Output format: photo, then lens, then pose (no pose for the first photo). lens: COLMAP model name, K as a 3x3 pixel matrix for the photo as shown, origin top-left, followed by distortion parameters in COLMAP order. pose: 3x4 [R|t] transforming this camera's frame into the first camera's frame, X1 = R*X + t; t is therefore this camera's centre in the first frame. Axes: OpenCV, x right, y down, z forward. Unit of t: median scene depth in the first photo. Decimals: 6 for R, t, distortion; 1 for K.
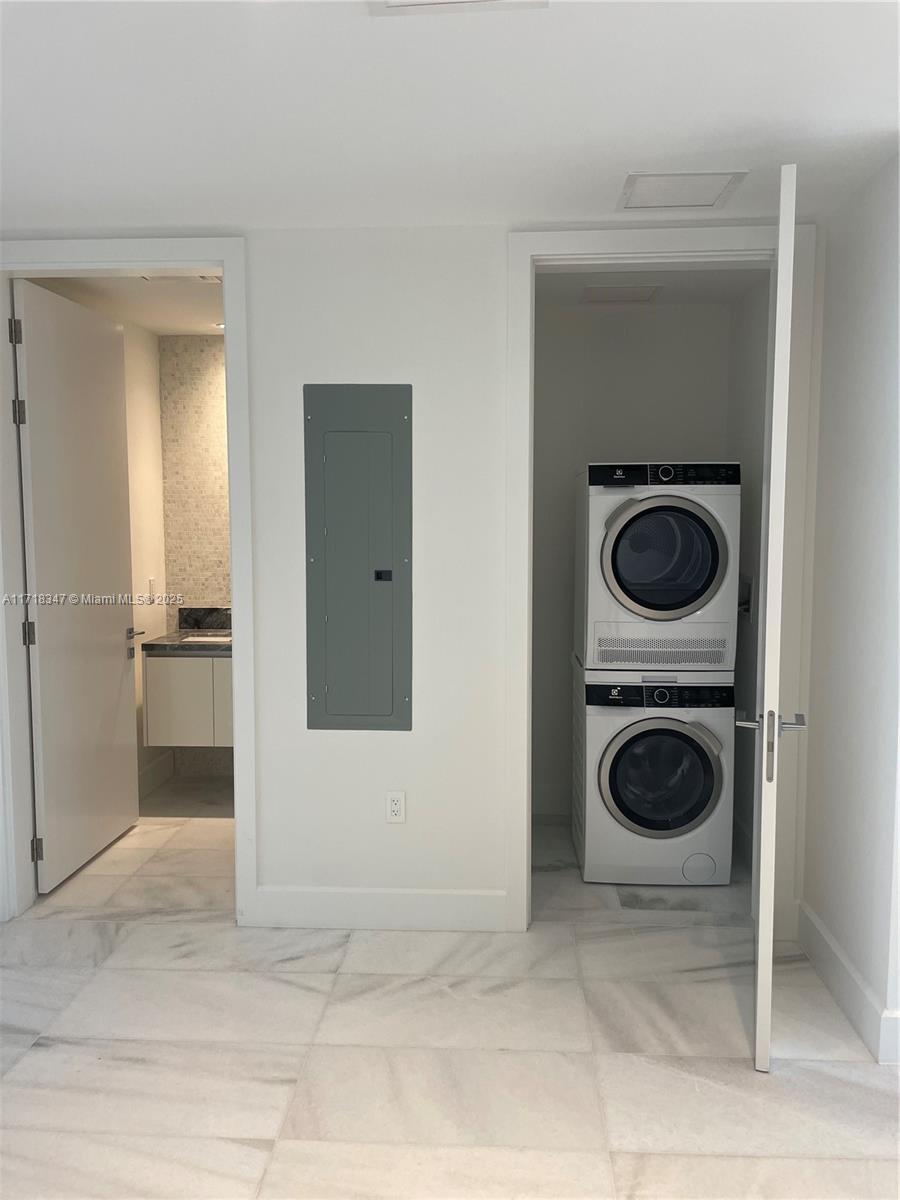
lens RADIAL K [[912.3, 0, 461.4], [0, 912.3, 602.8], [0, 0, 1]] dist [0.050274, -0.073403]
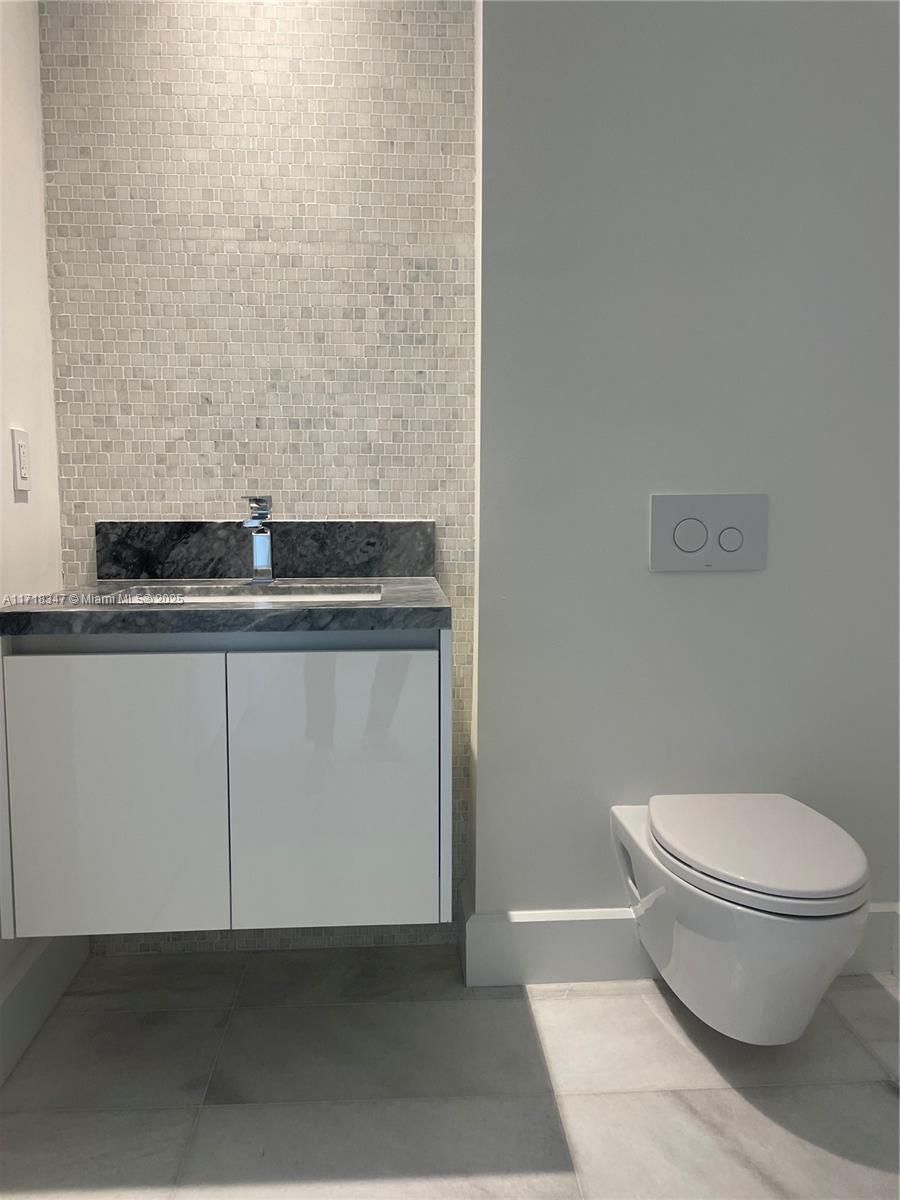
lens RADIAL K [[912.3, 0, 440.4], [0, 912.3, 603.0], [0, 0, 1]] dist [0.050274, -0.073403]
pose [[0.994738, -0.016080, 0.101179, -0.207459], [0.014995, 0.999822, 0.011469, 0.036407], [-0.101346, -0.009892, 0.994802, 0.614186]]
